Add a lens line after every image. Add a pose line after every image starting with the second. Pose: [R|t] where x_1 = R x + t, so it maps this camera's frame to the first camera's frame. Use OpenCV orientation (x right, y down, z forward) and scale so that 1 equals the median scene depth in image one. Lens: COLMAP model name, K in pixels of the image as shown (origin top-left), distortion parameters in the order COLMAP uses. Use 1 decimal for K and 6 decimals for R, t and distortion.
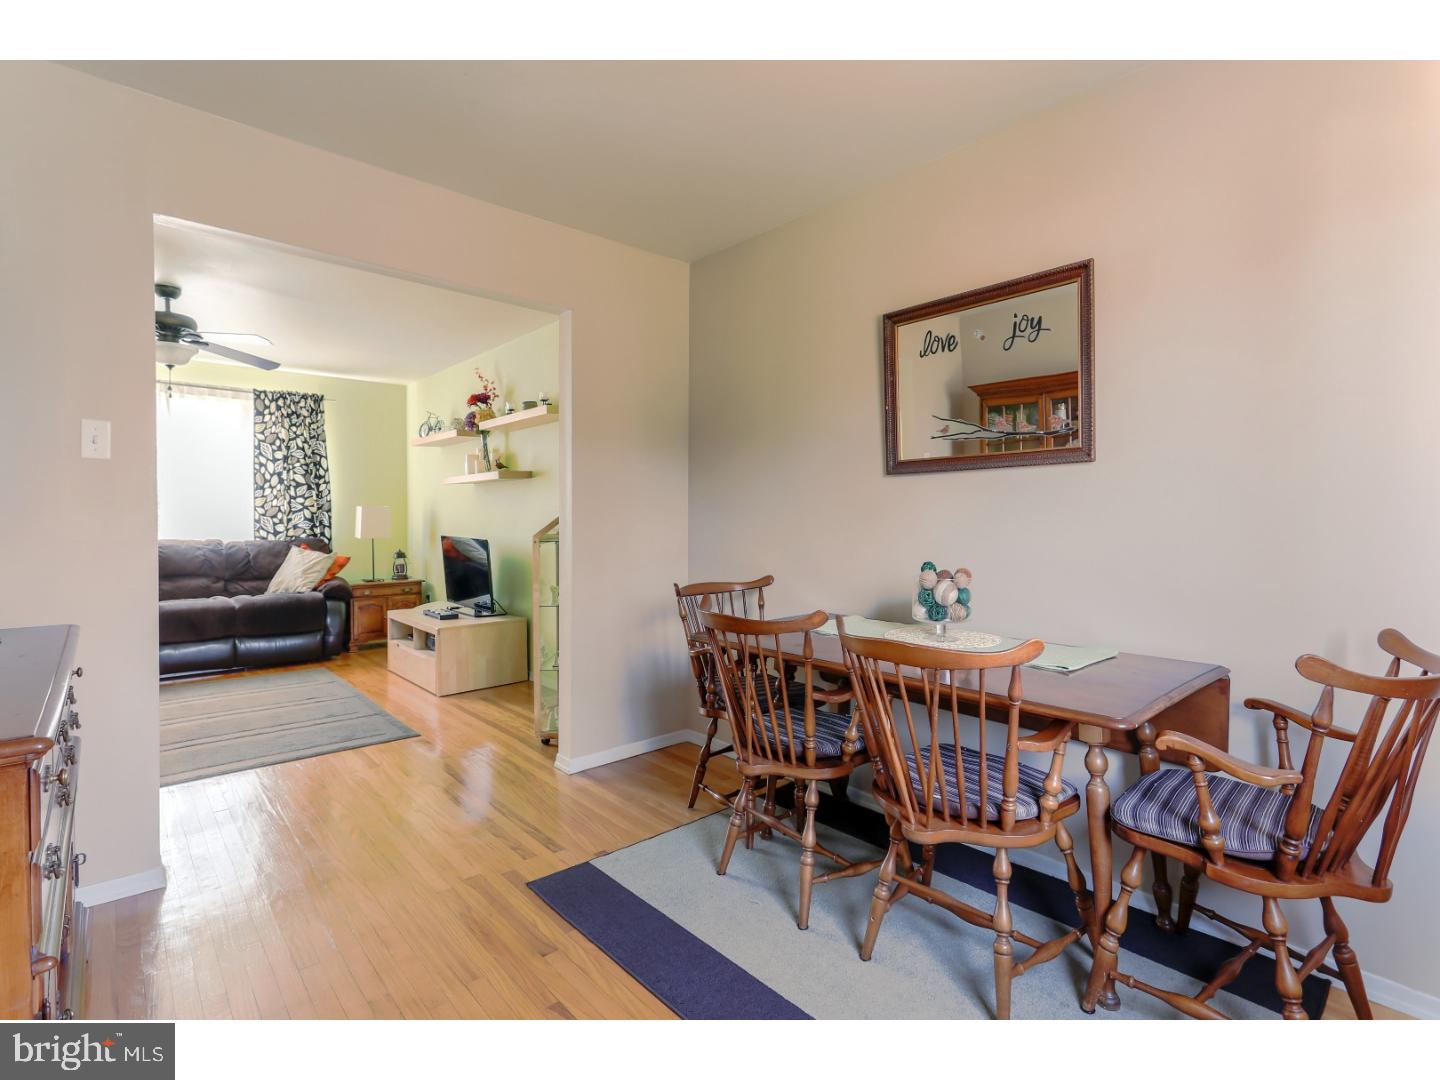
lens RADIAL K [[697.8, 0, 726.2], [0, 697.8, 537.0], [0, 0, 1]] dist [0.020064, 0.001370]
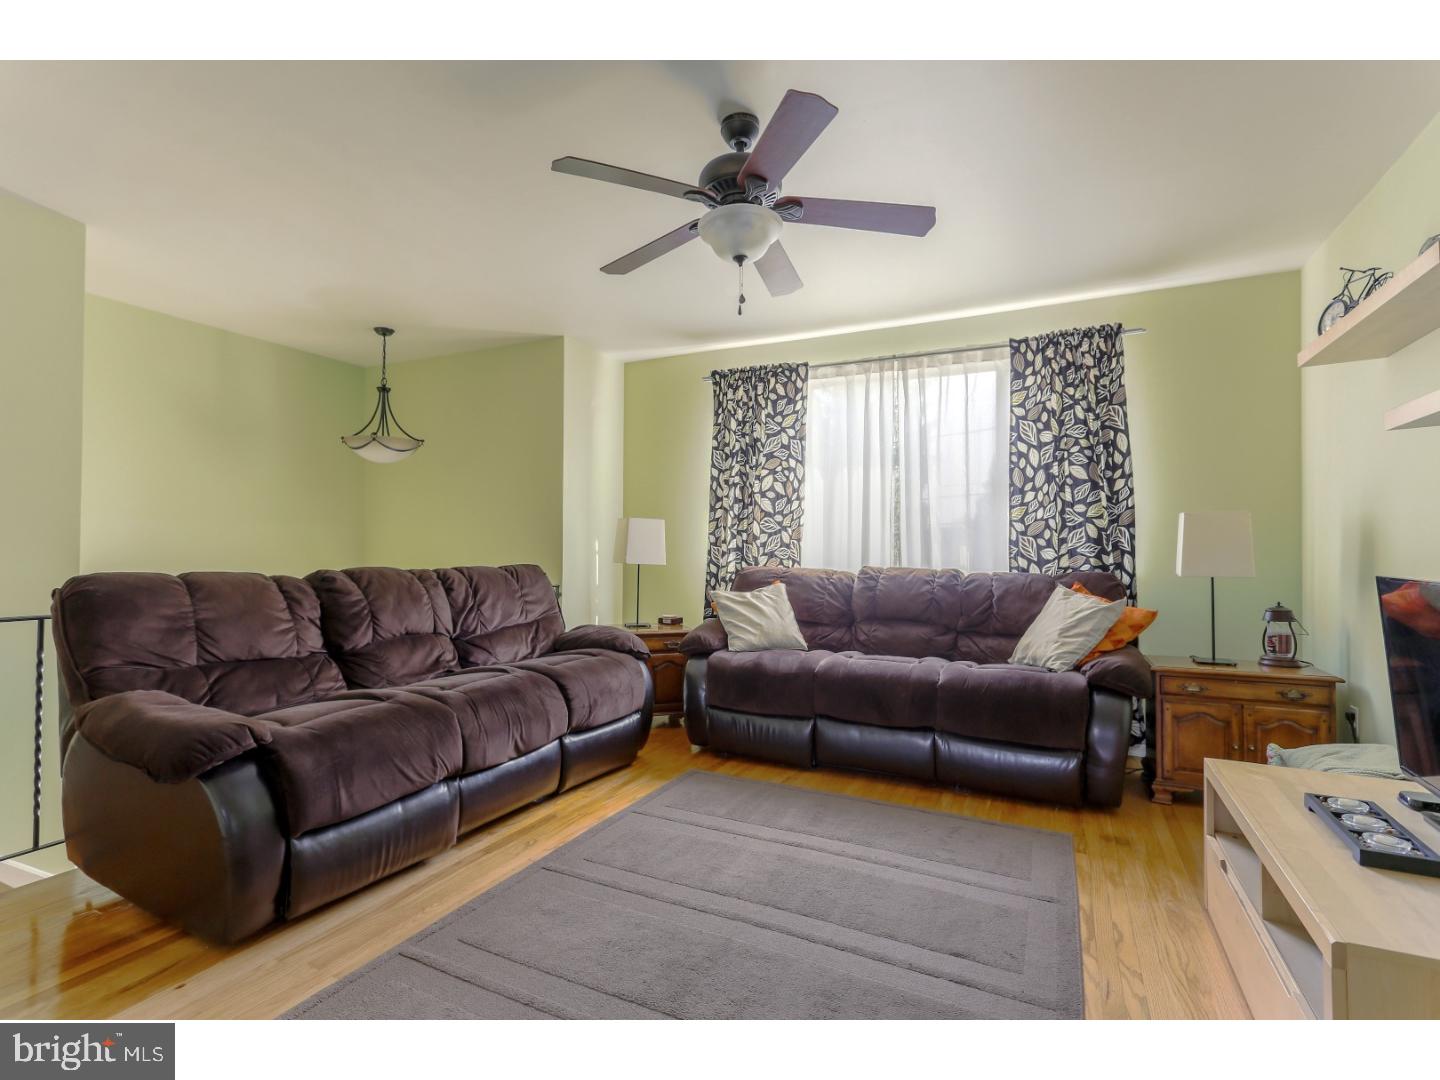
lens RADIAL K [[665.1, 0, 708.3], [0, 665.1, 532.8], [0, 0, 1]] dist [0.005993, 0.000596]
pose [[0.355517, -0.024036, -0.934361, -0.193521], [-0.031266, 0.998804, -0.037590, -0.000369], [0.934147, 0.042577, 0.354340, 0.514170]]
